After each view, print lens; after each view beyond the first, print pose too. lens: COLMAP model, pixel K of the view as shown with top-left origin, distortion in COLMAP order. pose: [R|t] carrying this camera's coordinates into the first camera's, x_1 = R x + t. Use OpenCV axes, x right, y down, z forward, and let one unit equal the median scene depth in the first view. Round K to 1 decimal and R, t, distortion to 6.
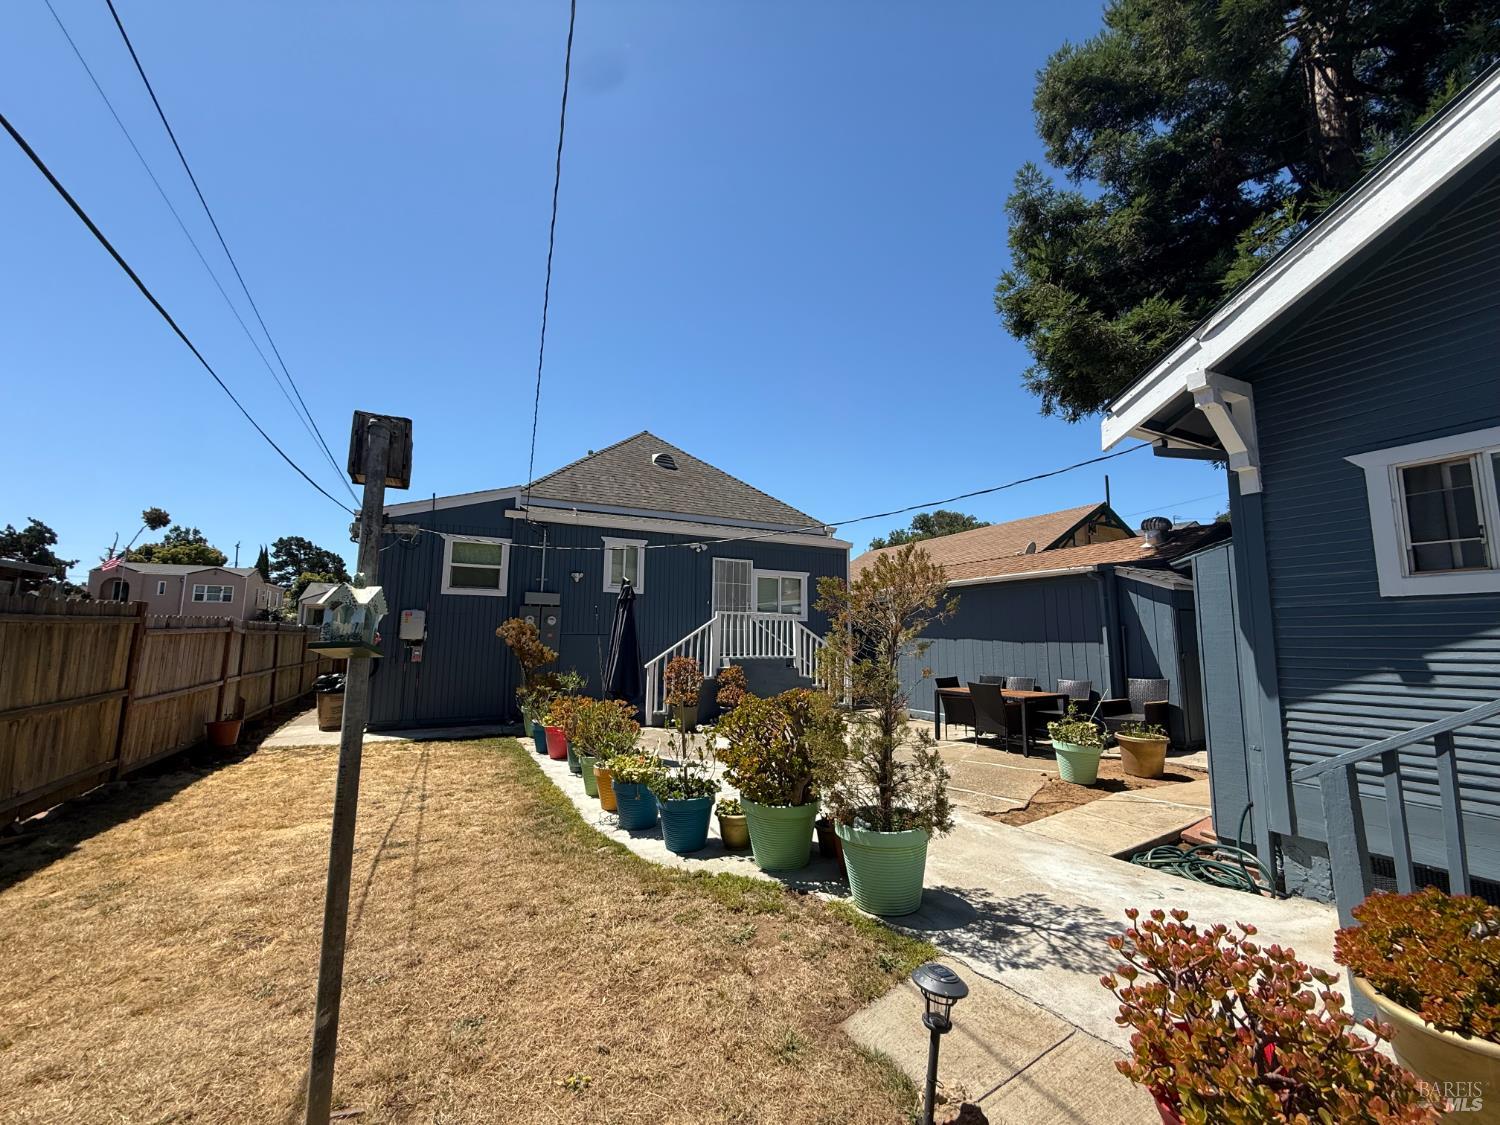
lens RADIAL K [[593.6, 0, 750.0], [0, 593.6, 562.5], [0, 0, 1]] dist [0.009298, 0.000147]
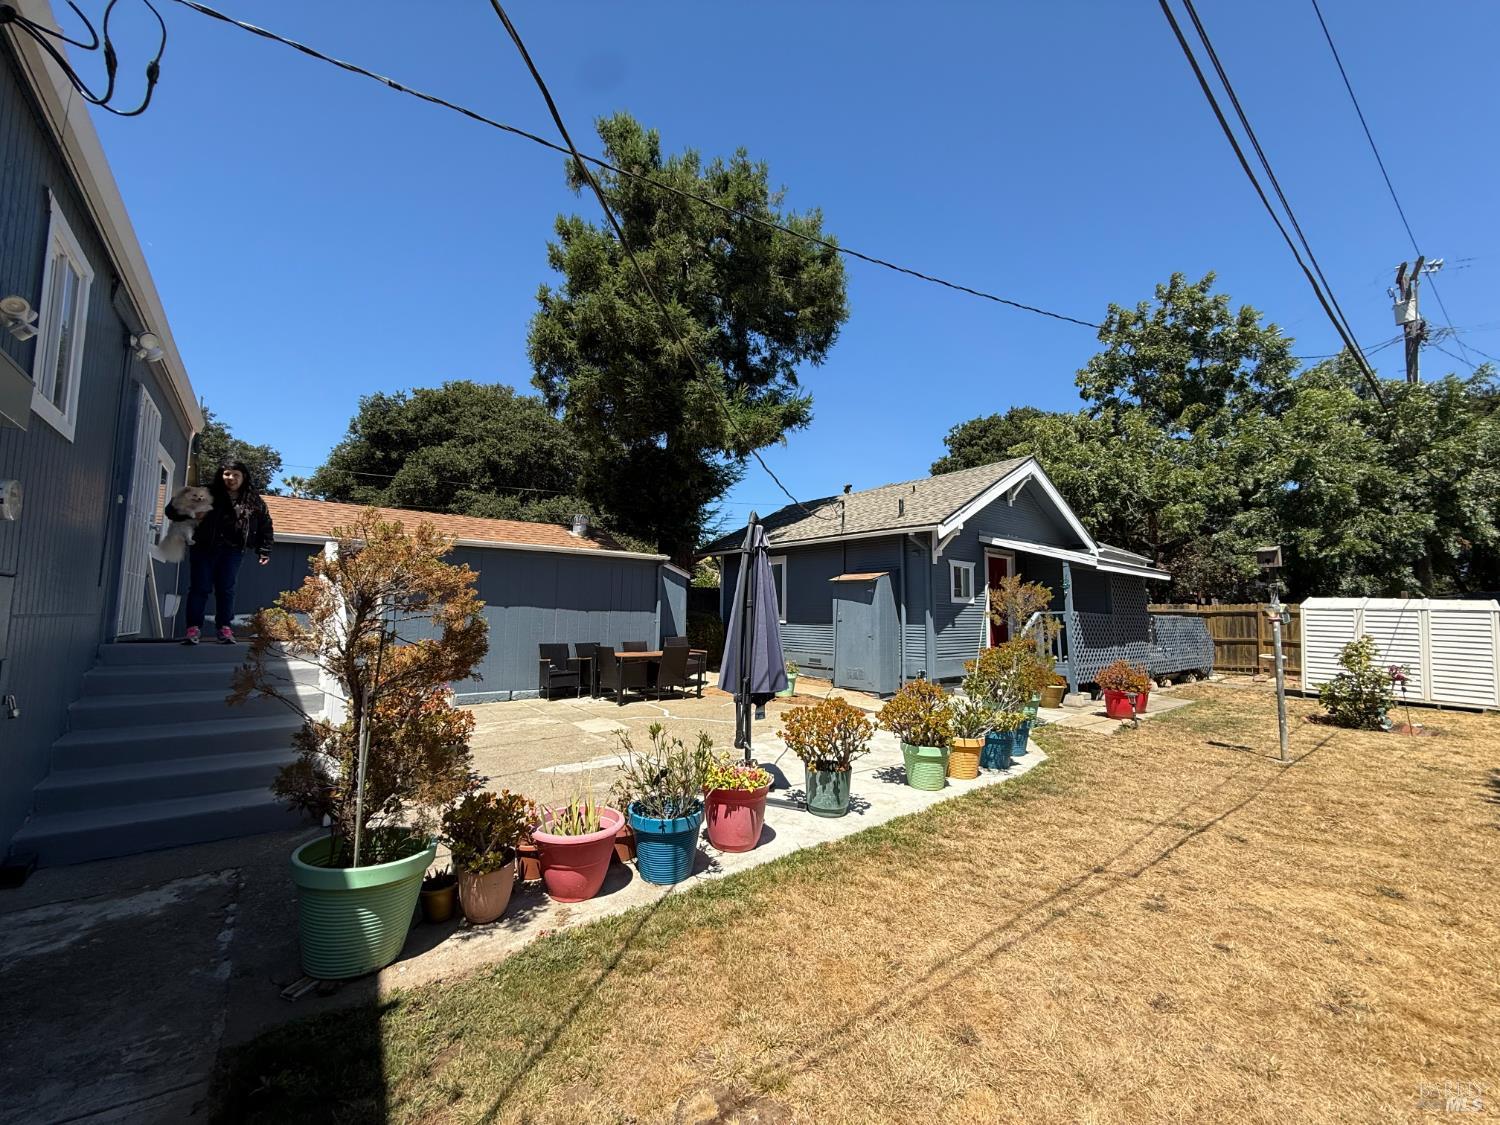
lens RADIAL K [[593.6, 0, 750.0], [0, 593.6, 562.5], [0, 0, 1]] dist [0.009298, 0.000147]
pose [[-0.219005, 0.067438, 0.973390, -1.984237], [-0.144602, 0.984349, -0.100731, 0.324109], [-0.964949, -0.162815, -0.205826, 2.684430]]
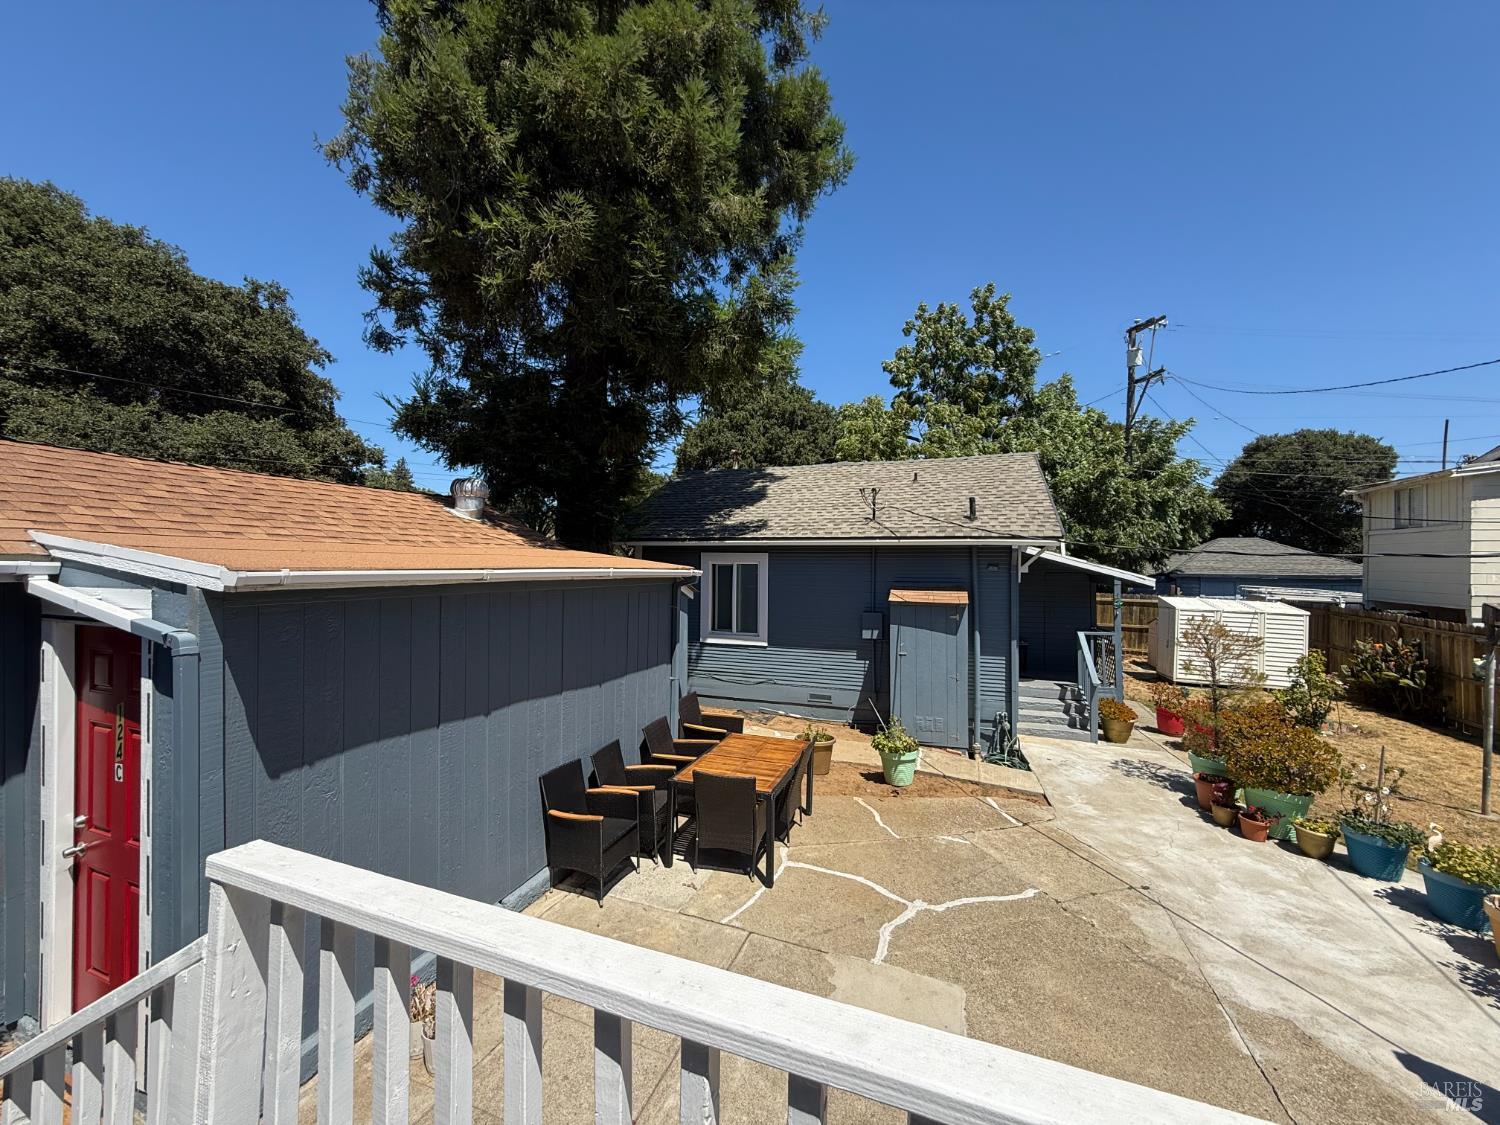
lens RADIAL K [[593.6, 0, 750.0], [0, 593.6, 562.5], [0, 0, 1]] dist [0.009298, 0.000147]
pose [[-0.685337, -0.015557, 0.728060, -0.157495], [-0.117555, 0.989023, -0.089524, 0.149563], [-0.718676, -0.146941, -0.679642, 3.707426]]
